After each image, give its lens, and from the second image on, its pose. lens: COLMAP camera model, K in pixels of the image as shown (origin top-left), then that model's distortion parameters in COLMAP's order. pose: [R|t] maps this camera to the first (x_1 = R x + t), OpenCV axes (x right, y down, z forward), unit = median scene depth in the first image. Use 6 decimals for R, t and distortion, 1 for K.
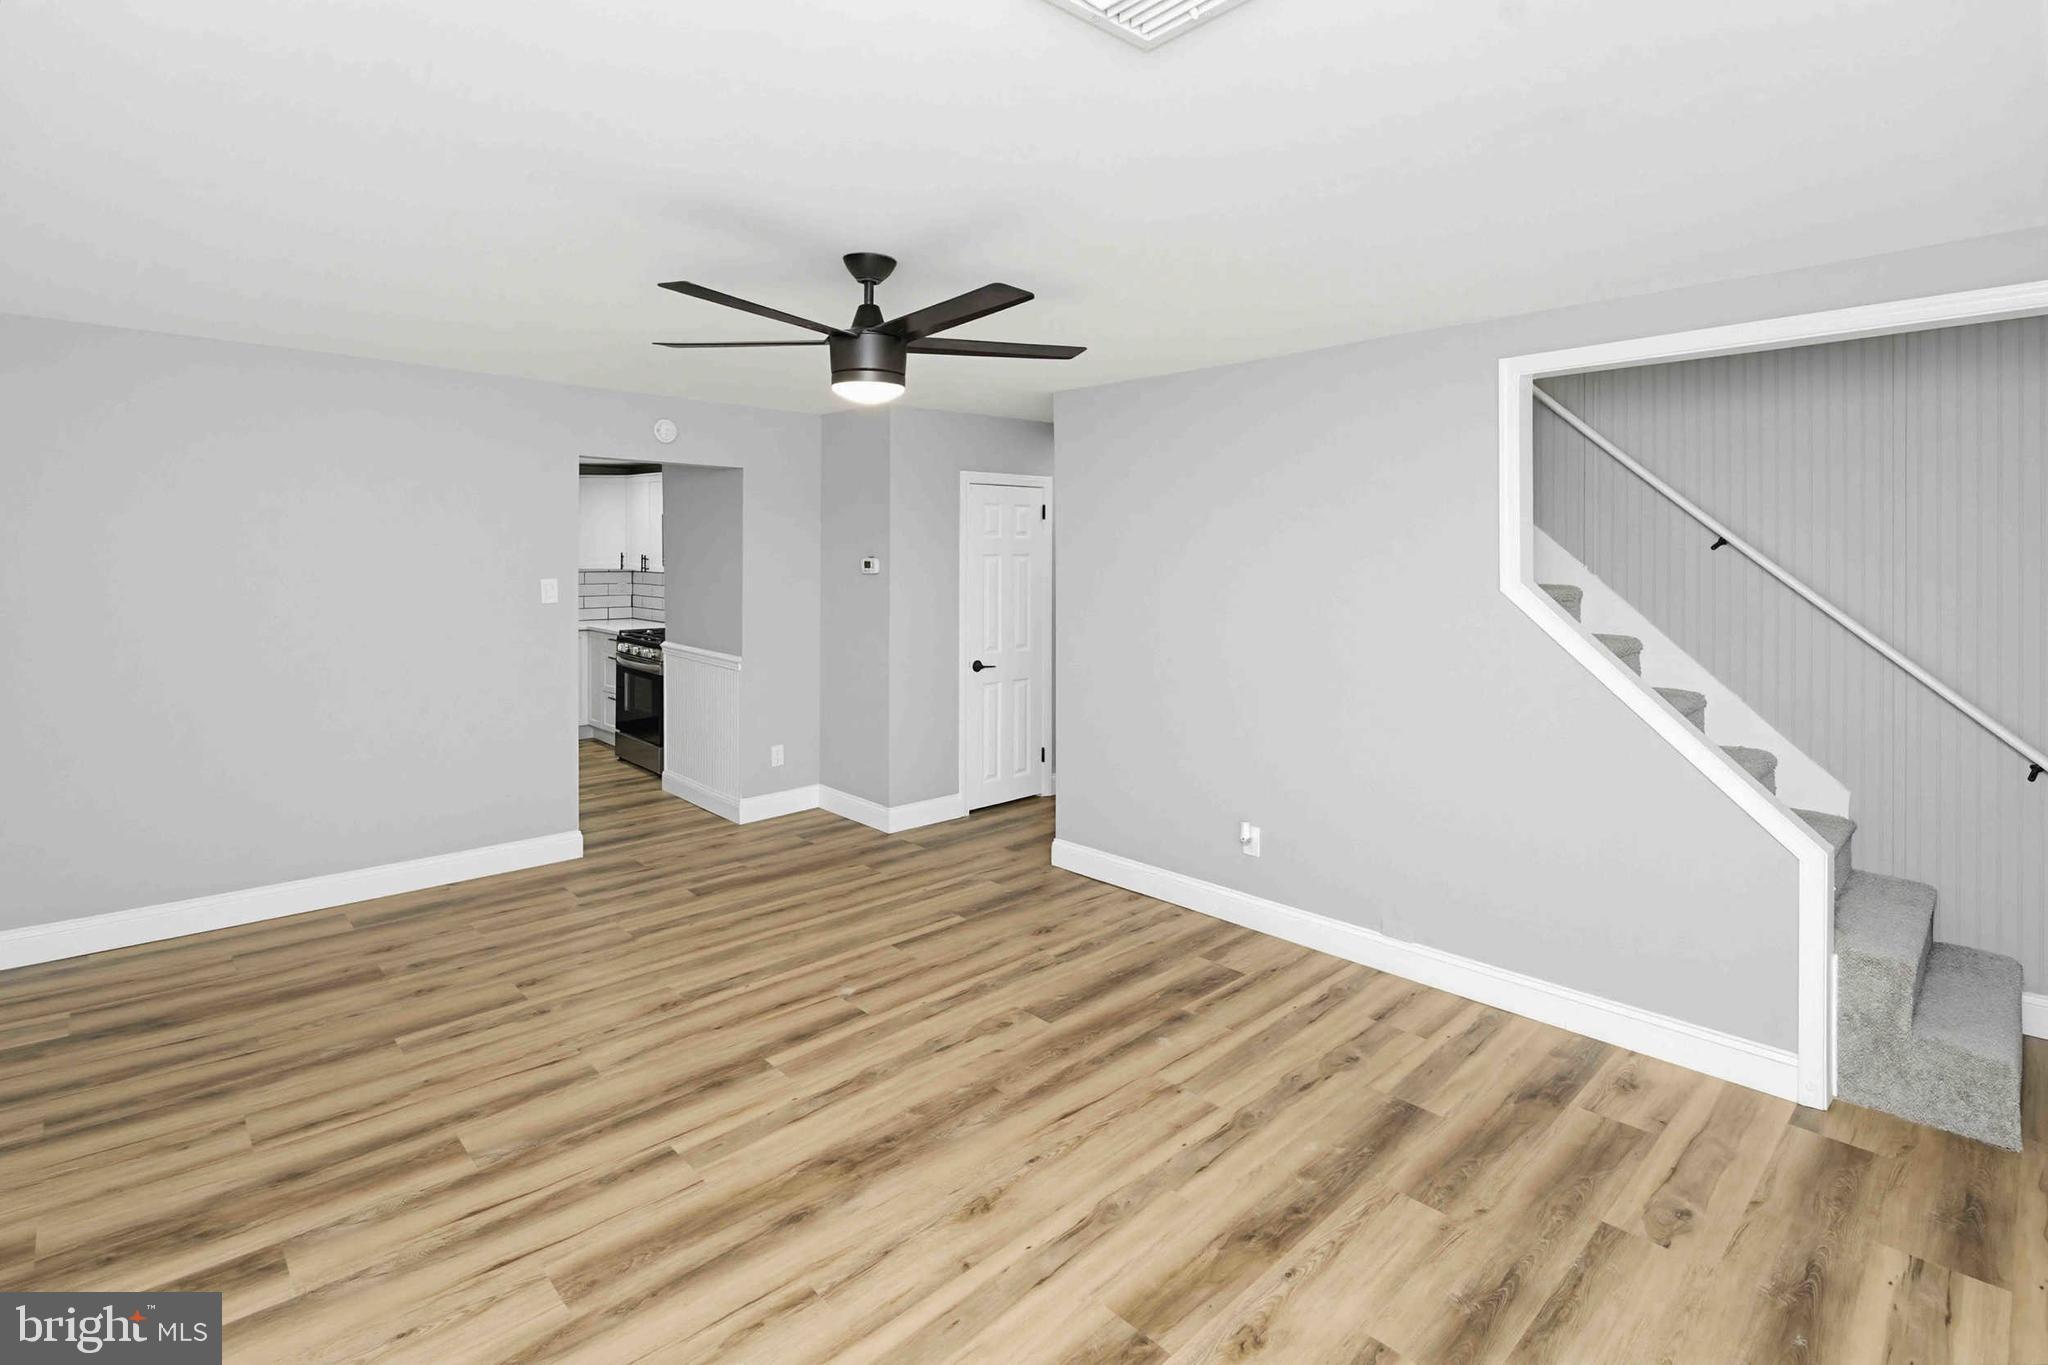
lens RADIAL K [[969.5, 0, 1034.1], [0, 969.5, 606.5], [0, 0, 1]] dist [-0.000849, -0.000540]
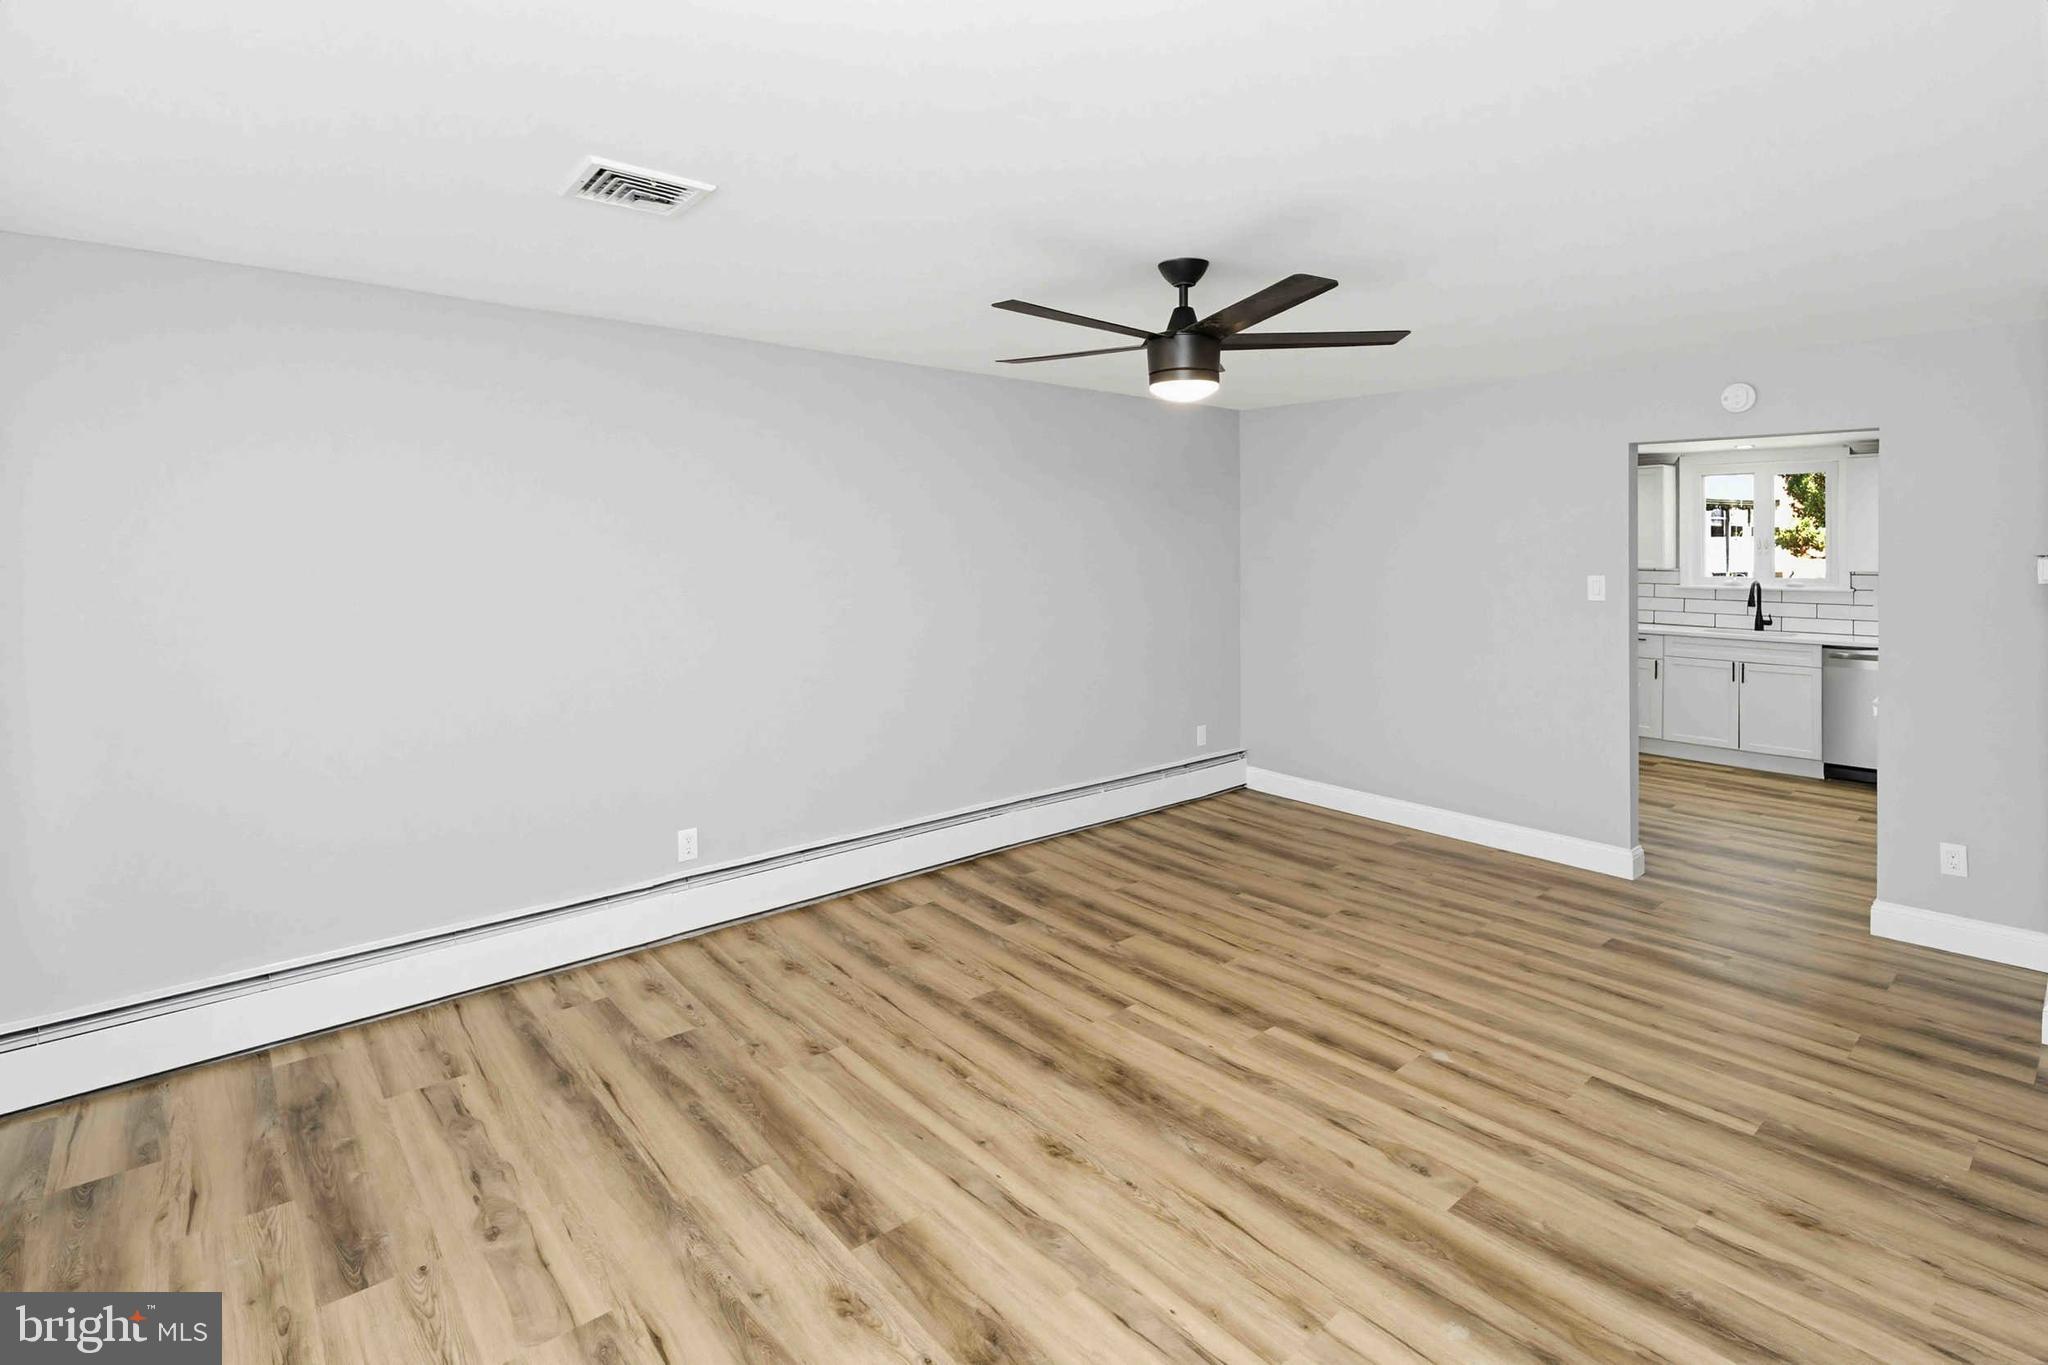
lens RADIAL K [[991.2, 0, 1034.7], [0, 991.2, 546.3], [0, 0, 1]] dist [-0.000814, -0.001947]
pose [[-0.040410, -0.003099, -0.999178, 0.936251], [-0.061845, 0.998086, -0.000594, -0.035623], [0.997267, 0.061770, -0.040524, 0.887517]]
